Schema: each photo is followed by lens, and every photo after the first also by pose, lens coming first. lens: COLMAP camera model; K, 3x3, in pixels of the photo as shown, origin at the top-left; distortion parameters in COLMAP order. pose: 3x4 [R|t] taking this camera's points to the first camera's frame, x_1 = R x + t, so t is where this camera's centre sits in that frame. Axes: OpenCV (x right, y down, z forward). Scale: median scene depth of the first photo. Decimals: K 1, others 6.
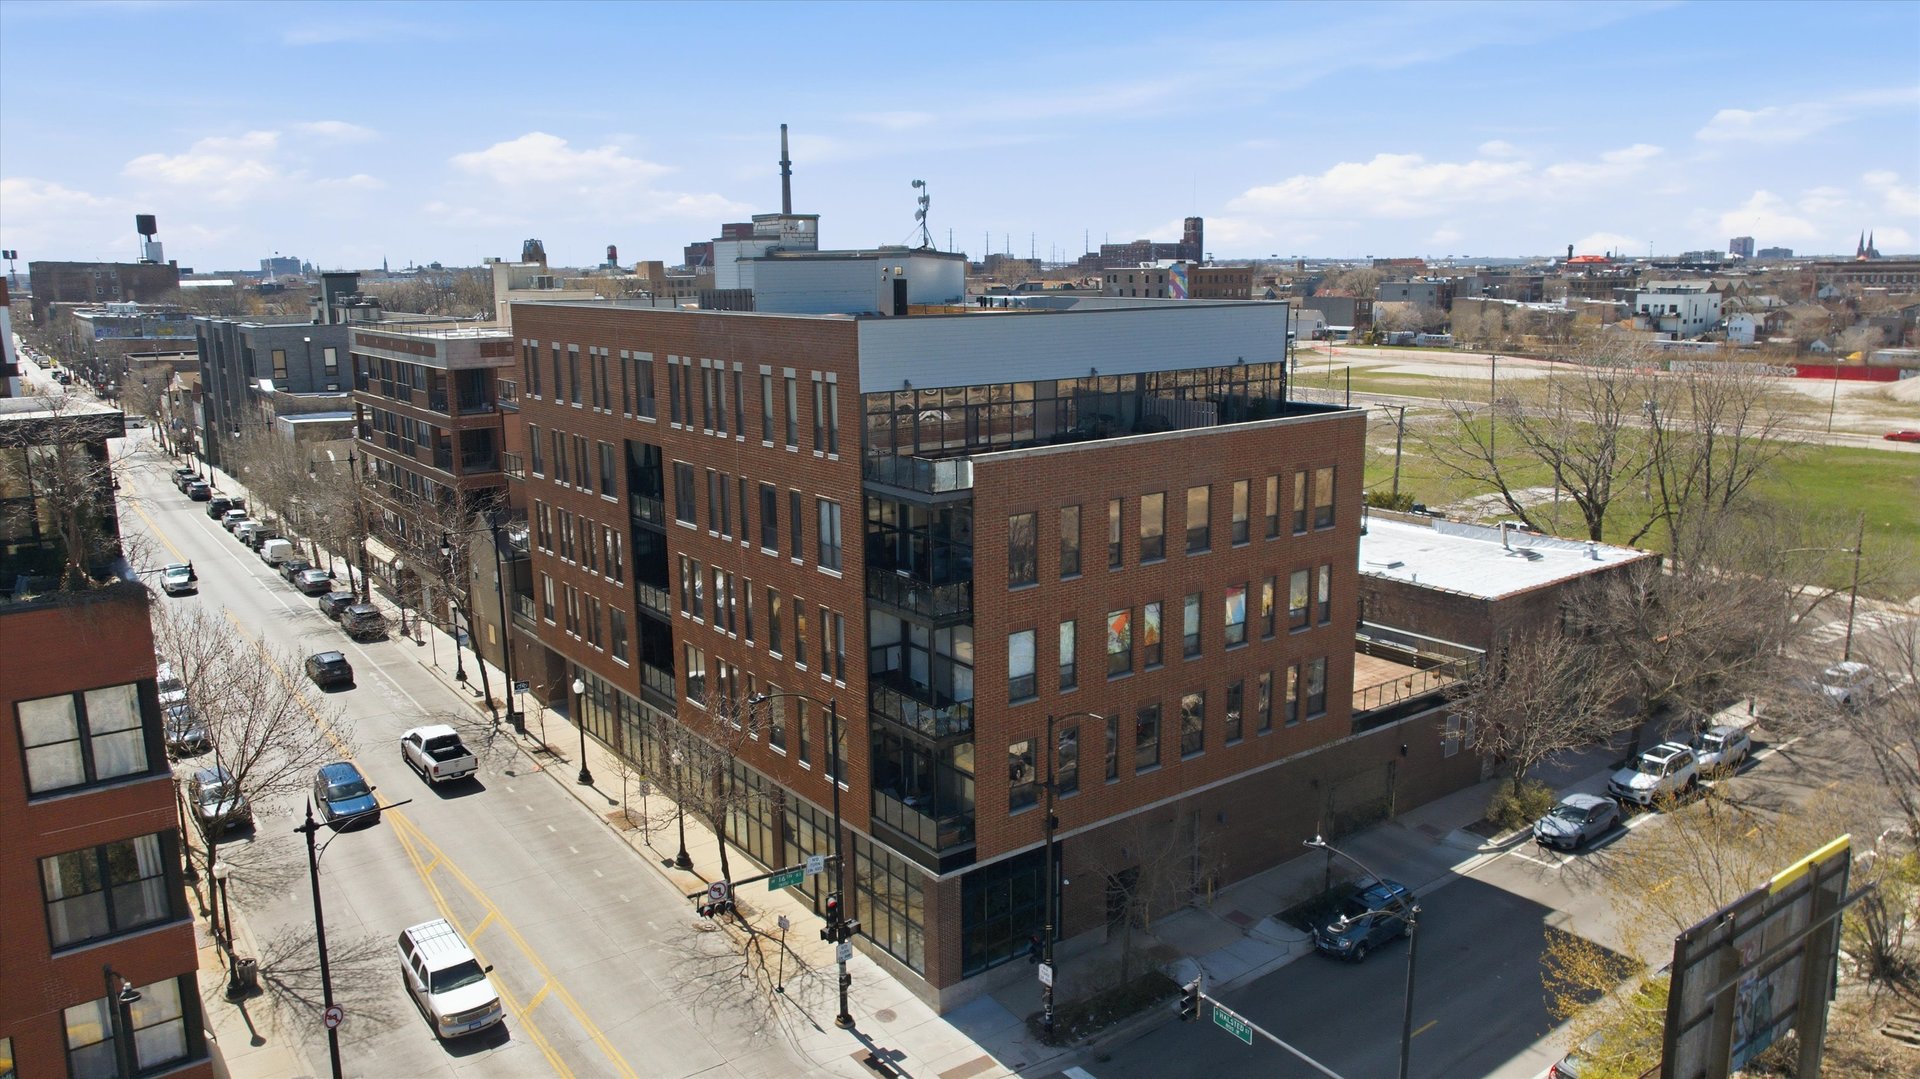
lens RADIAL K [[1353.9, 0, 960.0], [0, 1353.9, 539.5], [0, 0, 1]] dist [-0.007782, 0.000937]
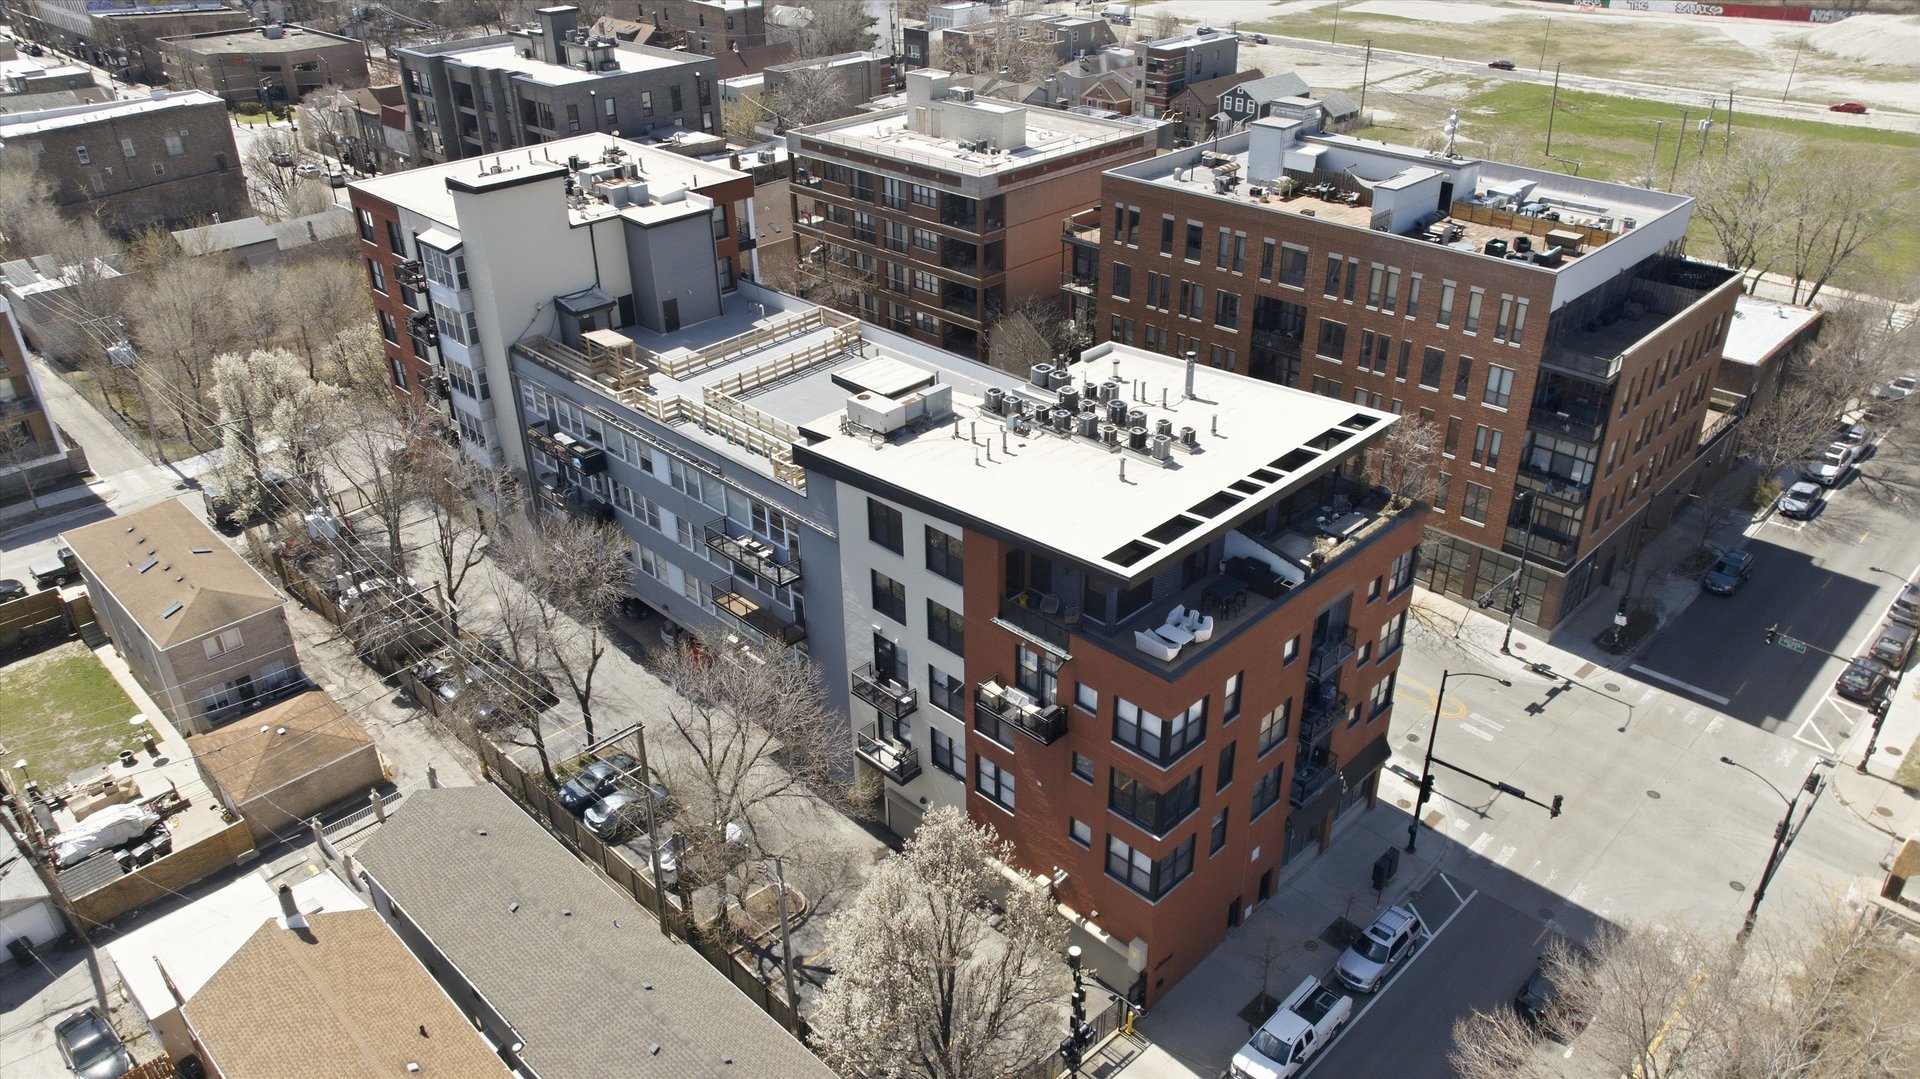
lens RADIAL K [[1353.9, 0, 960.0], [0, 1353.9, 539.5], [0, 0, 1]] dist [-0.007782, 0.000937]
pose [[0.990082, -0.069375, 0.122169, -0.802115], [0.029499, 0.952845, 0.302019, -0.287646], [-0.137361, -0.295420, 0.945441, -0.468522]]
